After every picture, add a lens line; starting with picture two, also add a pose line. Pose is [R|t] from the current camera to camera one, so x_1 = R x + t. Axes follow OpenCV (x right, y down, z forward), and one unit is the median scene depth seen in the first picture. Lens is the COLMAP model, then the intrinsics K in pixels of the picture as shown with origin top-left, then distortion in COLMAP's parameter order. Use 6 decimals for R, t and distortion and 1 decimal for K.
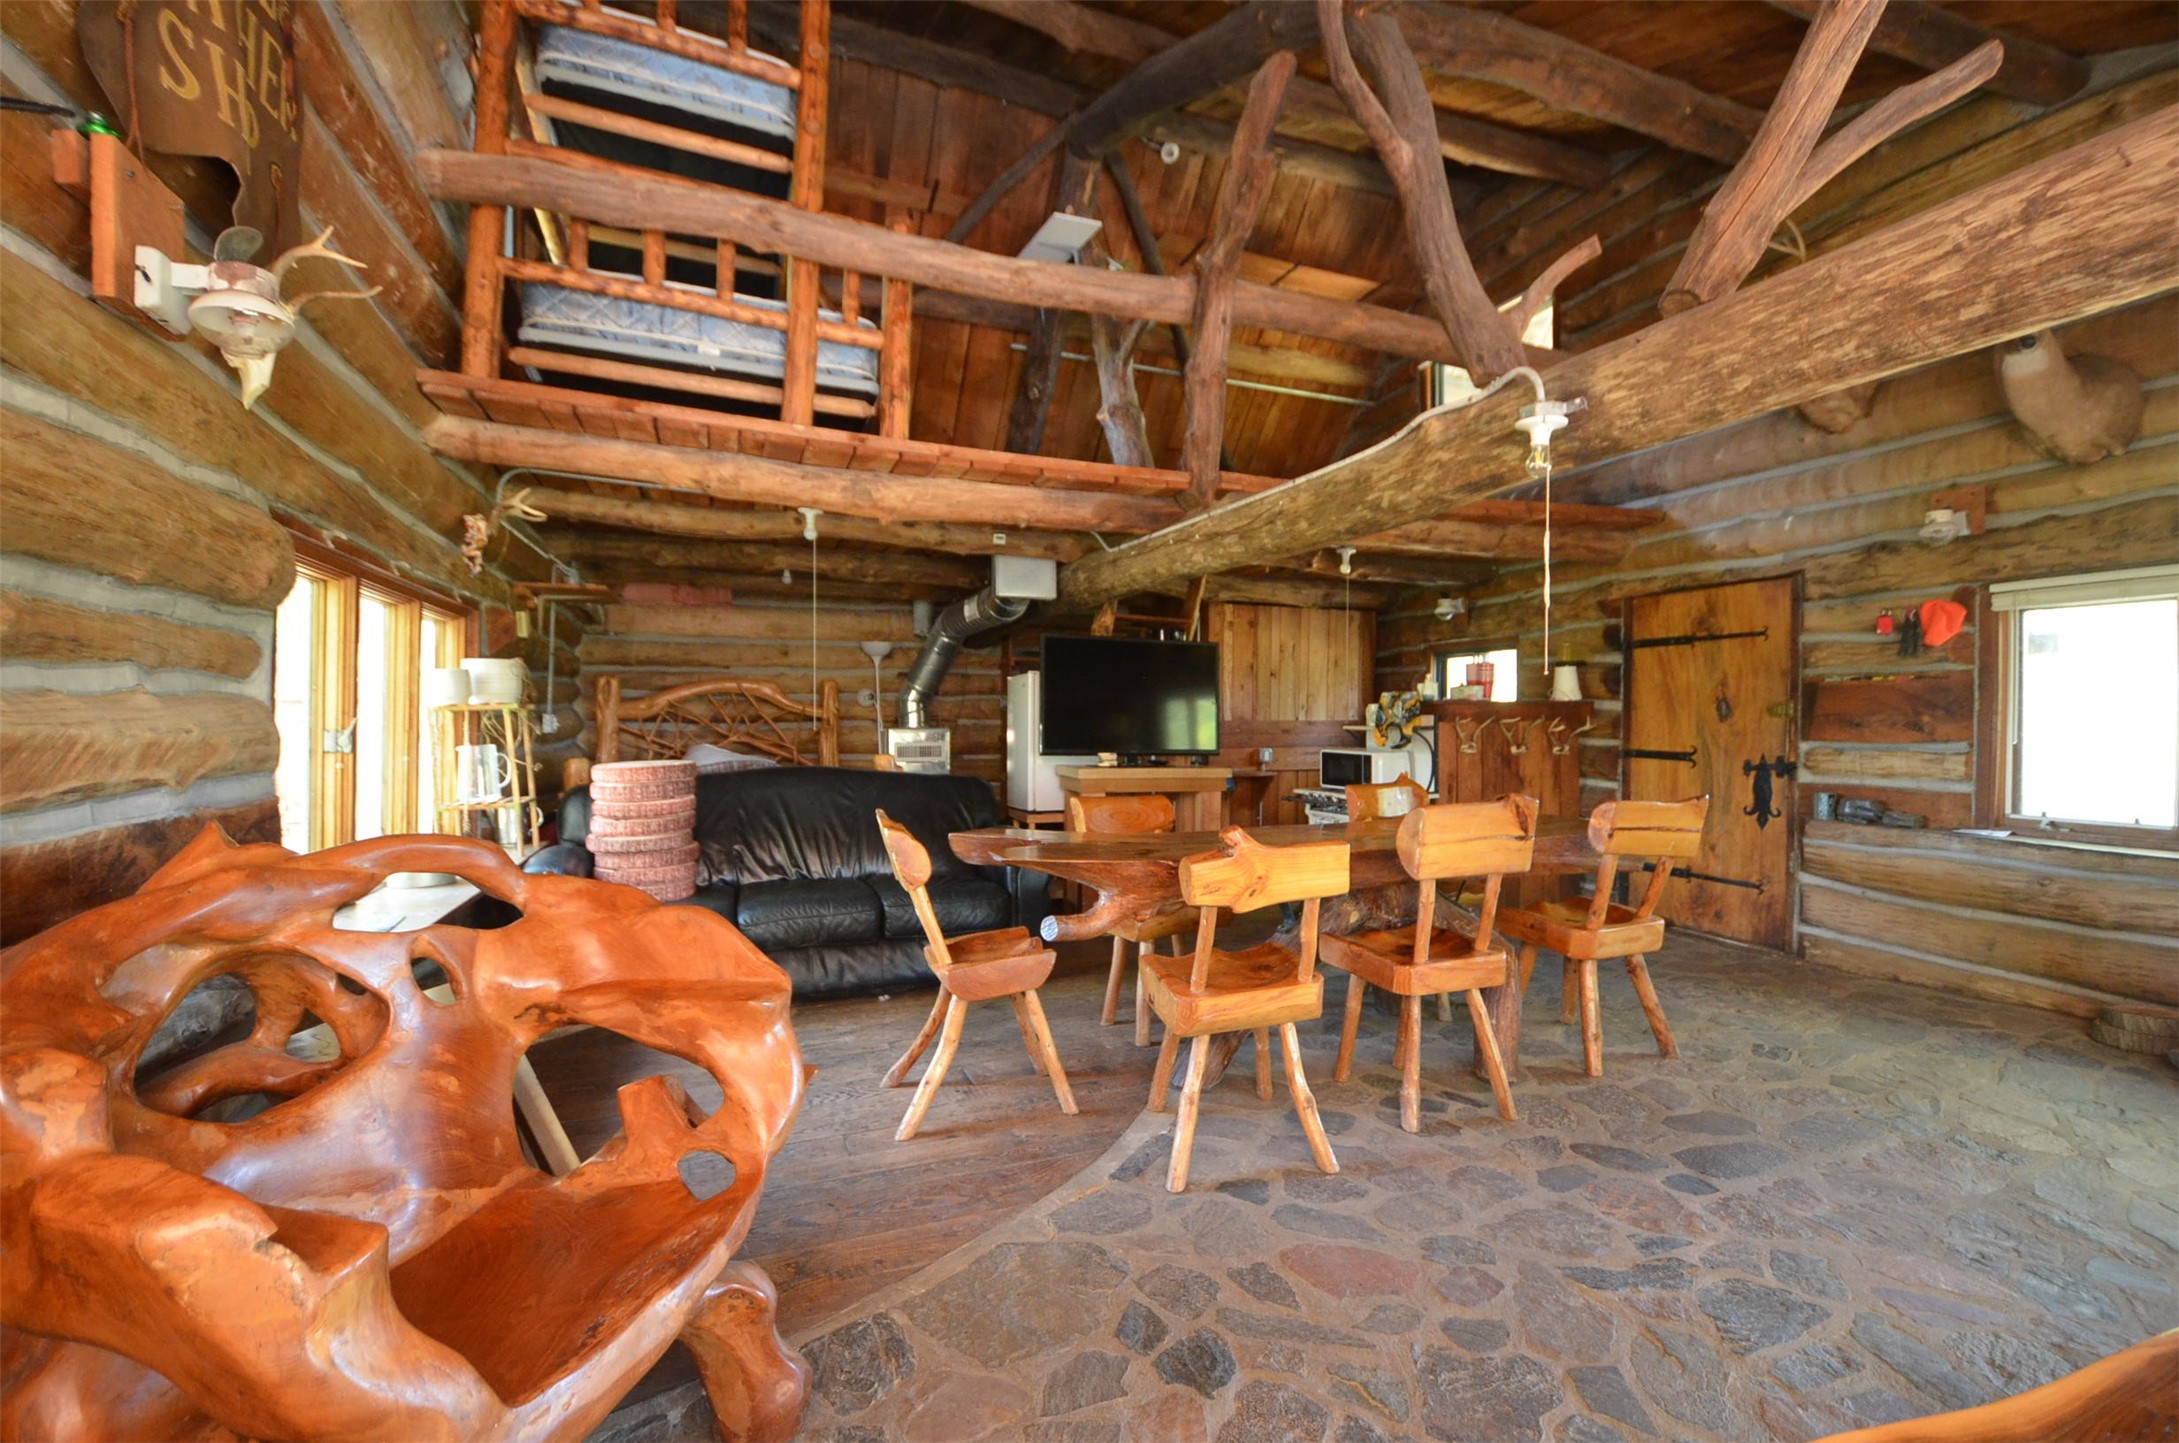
lens RADIAL K [[940.2, 0, 1107.0], [0, 940.2, 710.2], [0, 0, 1]] dist [0.001399, 0.000053]
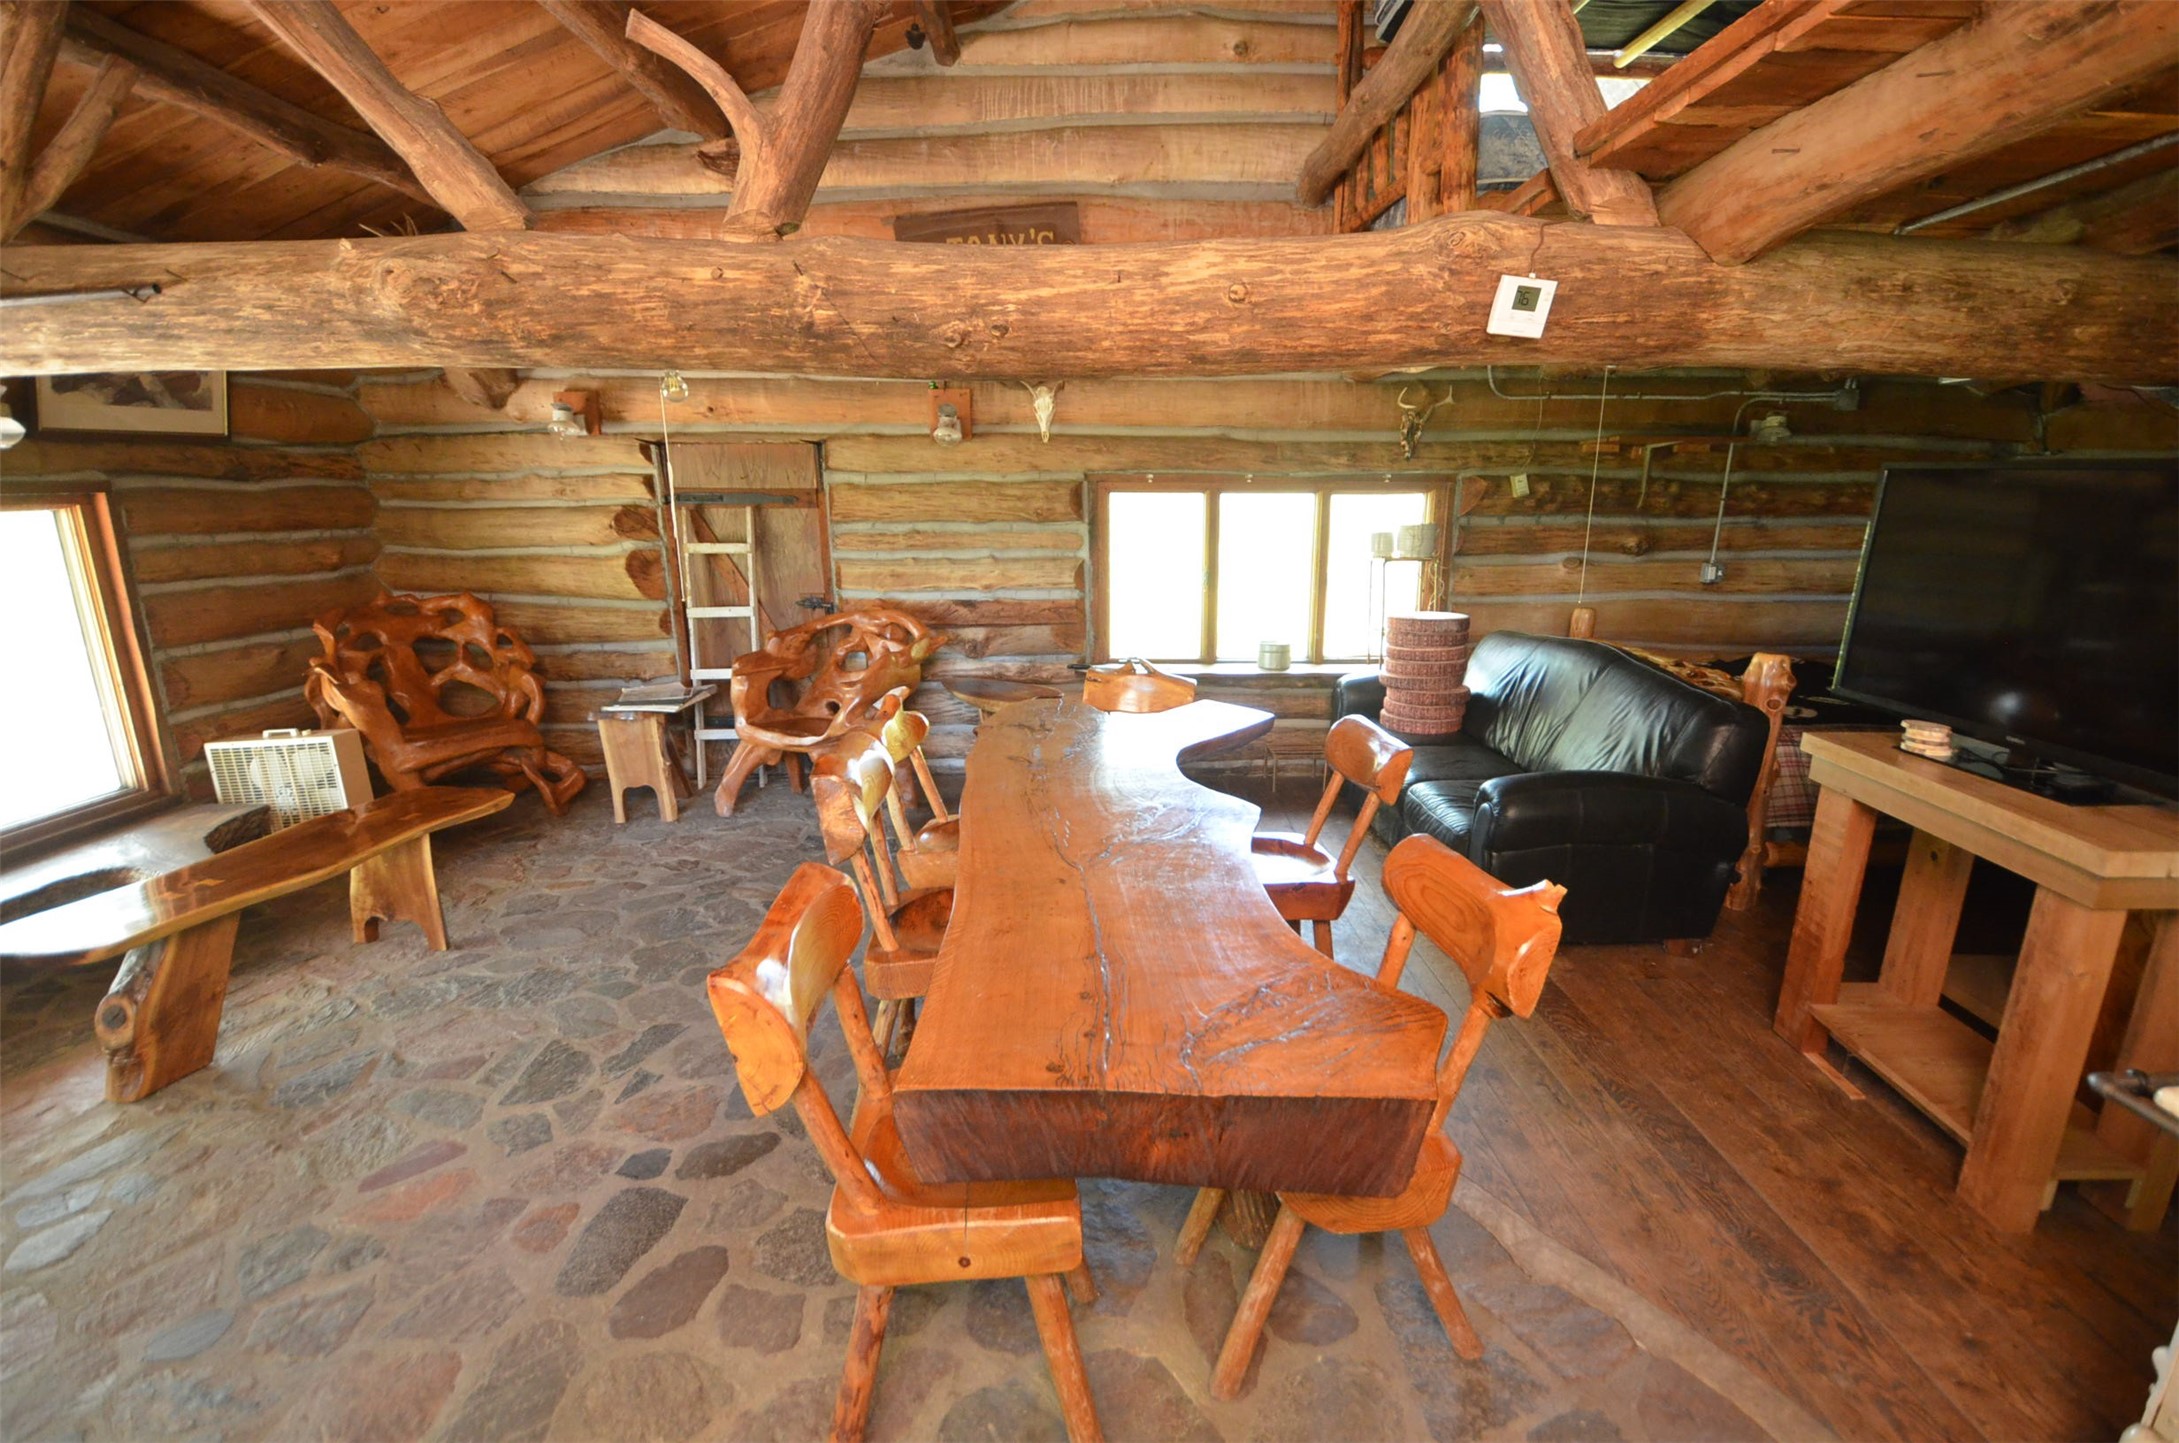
lens RADIAL K [[951.2, 0, 1113.8], [0, 951.2, 726.1], [0, 0, 1]] dist [0.022109, -0.027990]
pose [[-0.354045, 0.218254, -0.909405, 0.423728], [0.005388, 0.972848, 0.231383, -0.048277], [0.935213, 0.077020, -0.345608, 0.599136]]
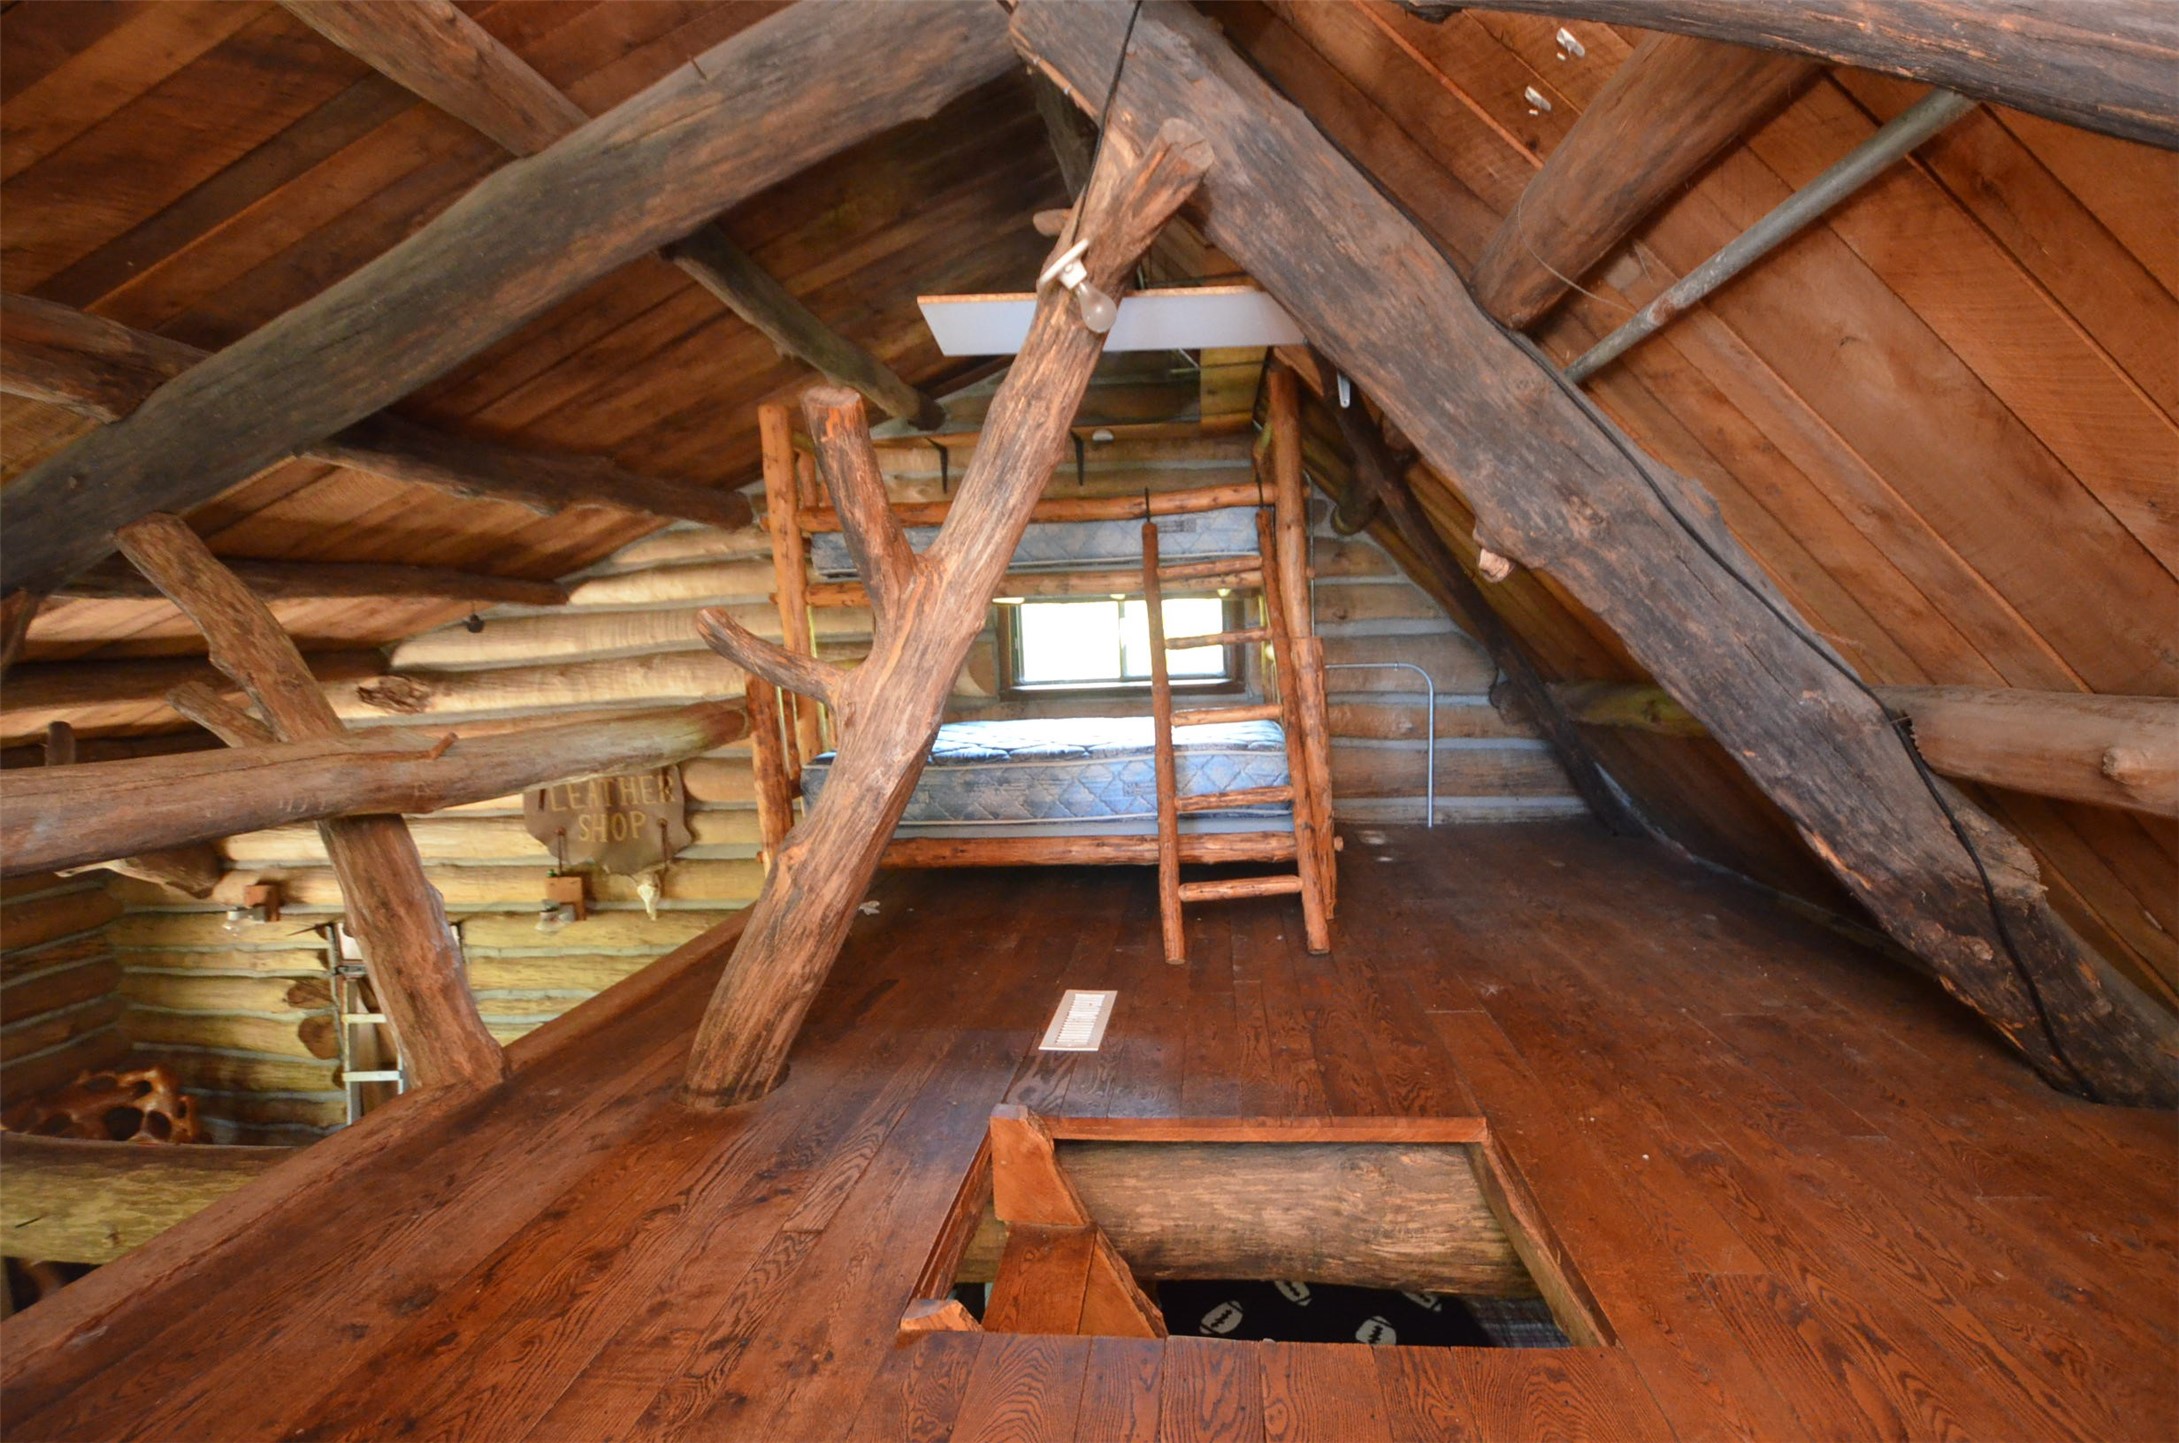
lens RADIAL K [[951.3, 0, 1114.7], [0, 951.3, 725.6], [0, 0, 1]] dist [0.012134, -0.019669]
pose [[-0.464986, 0.088303, -0.880903, 0.229229], [0.041305, 0.996094, 0.078047, -0.290978], [0.884354, -0.000095, -0.466817, 0.971348]]
